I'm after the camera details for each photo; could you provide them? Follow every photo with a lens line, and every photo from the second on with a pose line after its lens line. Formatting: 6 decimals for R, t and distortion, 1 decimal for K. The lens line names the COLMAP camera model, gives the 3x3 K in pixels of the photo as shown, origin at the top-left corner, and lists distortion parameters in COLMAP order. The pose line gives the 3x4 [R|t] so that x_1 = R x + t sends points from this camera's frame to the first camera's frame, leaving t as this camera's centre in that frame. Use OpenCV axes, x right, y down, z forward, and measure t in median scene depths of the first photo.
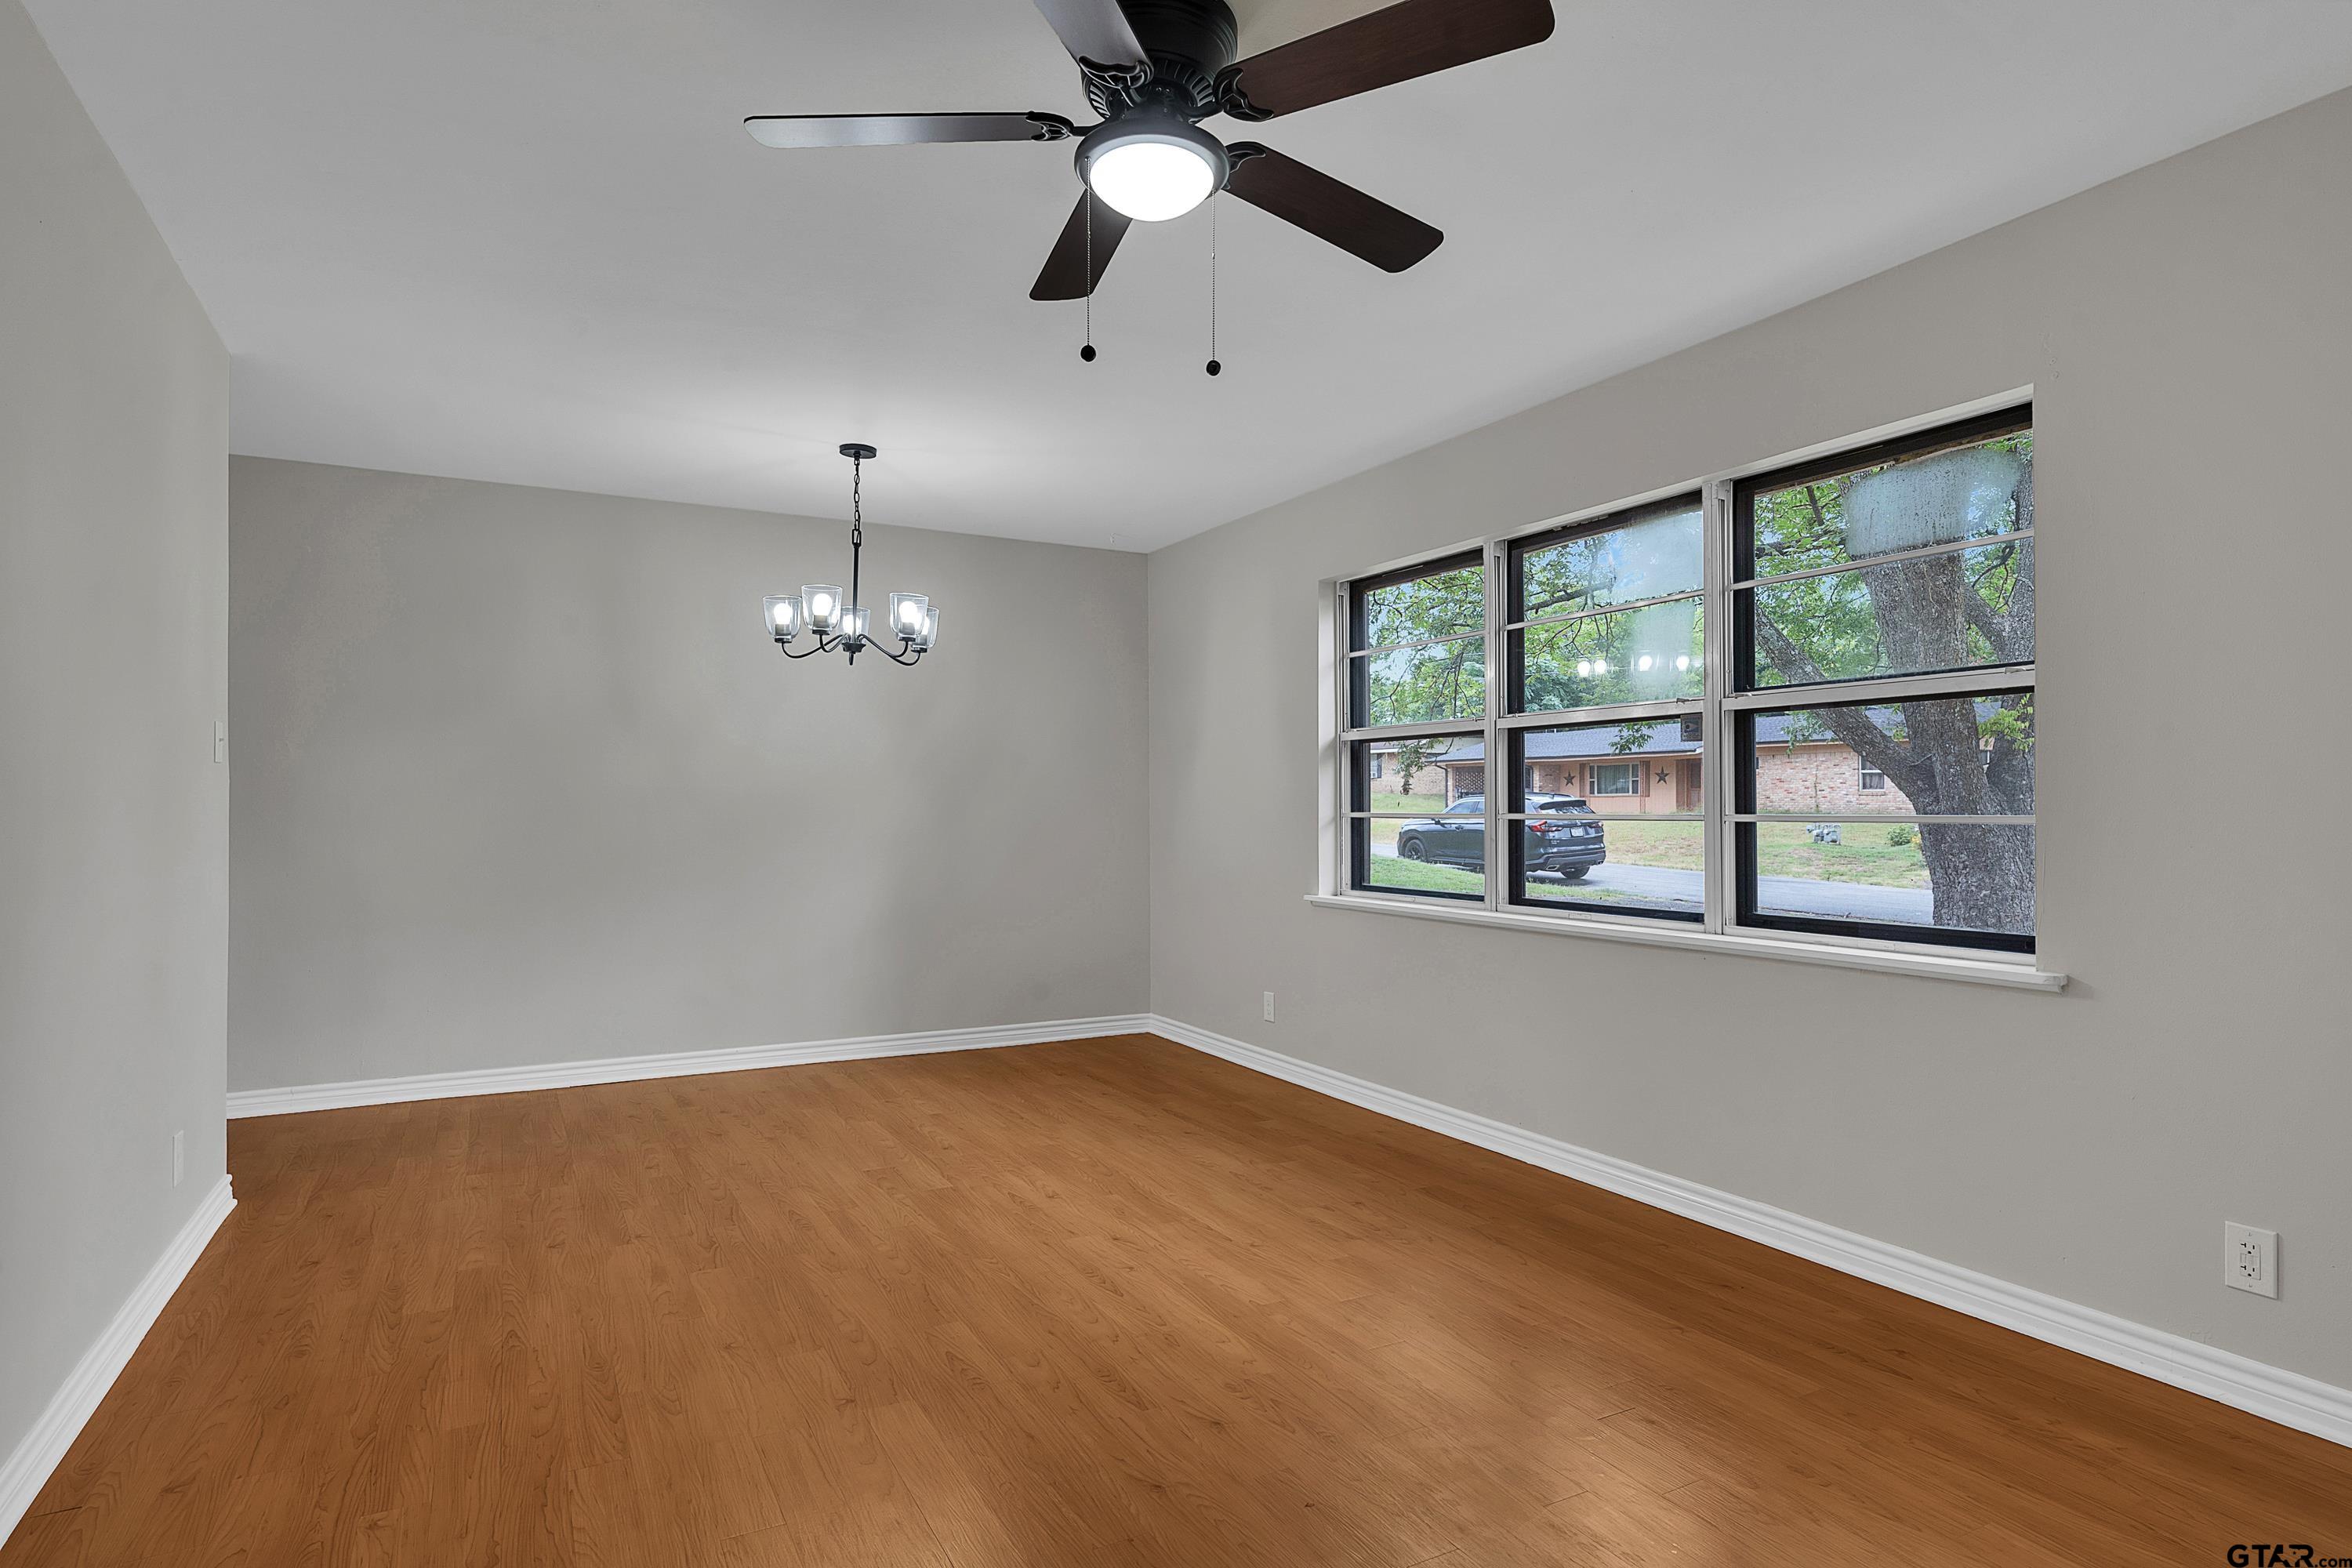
lens RADIAL K [[1267.8, 0, 1159.0], [0, 1267.8, 794.9], [0, 0, 1]] dist [-0.002170, 0.002768]
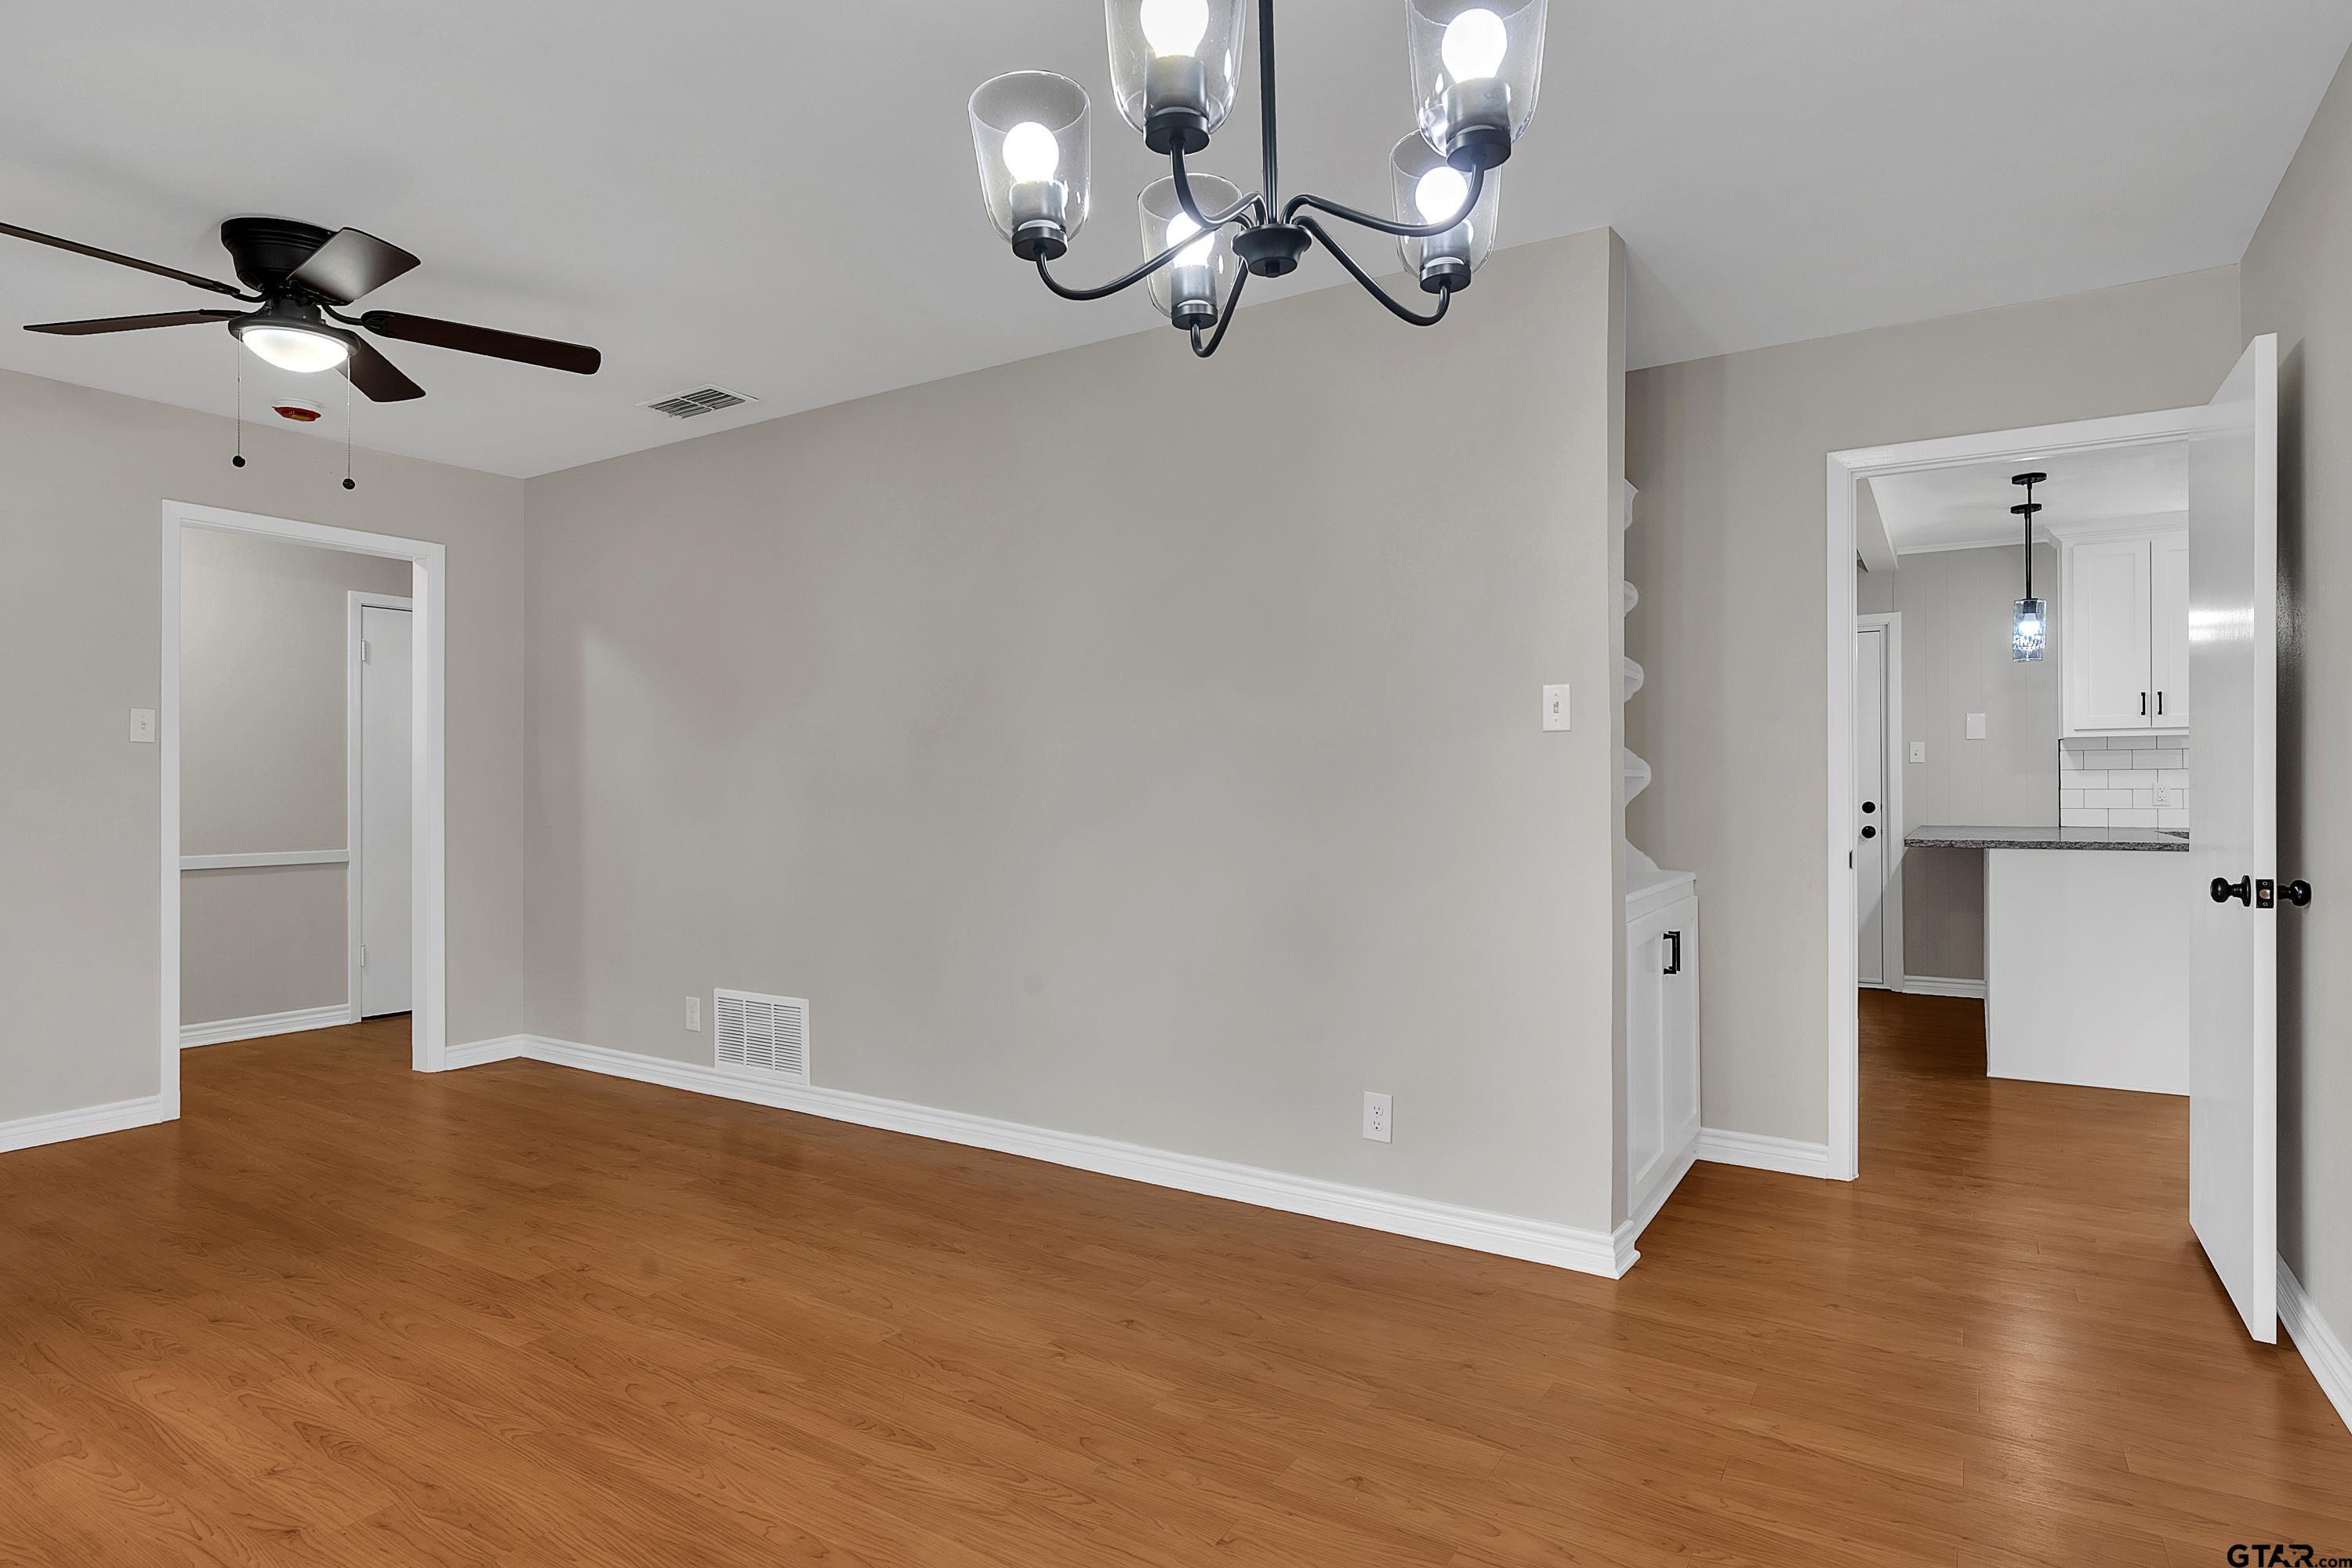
lens RADIAL K [[1267.8, 0, 1175.8], [0, 1267.8, 778.1], [0, 0, 1]] dist [-0.002170, 0.002768]
pose [[-0.866823, -0.001138, -0.498615, -0.021676], [0.006624, 0.999883, -0.013797, 0.003938], [0.498573, -0.015263, -0.866714, 0.388830]]
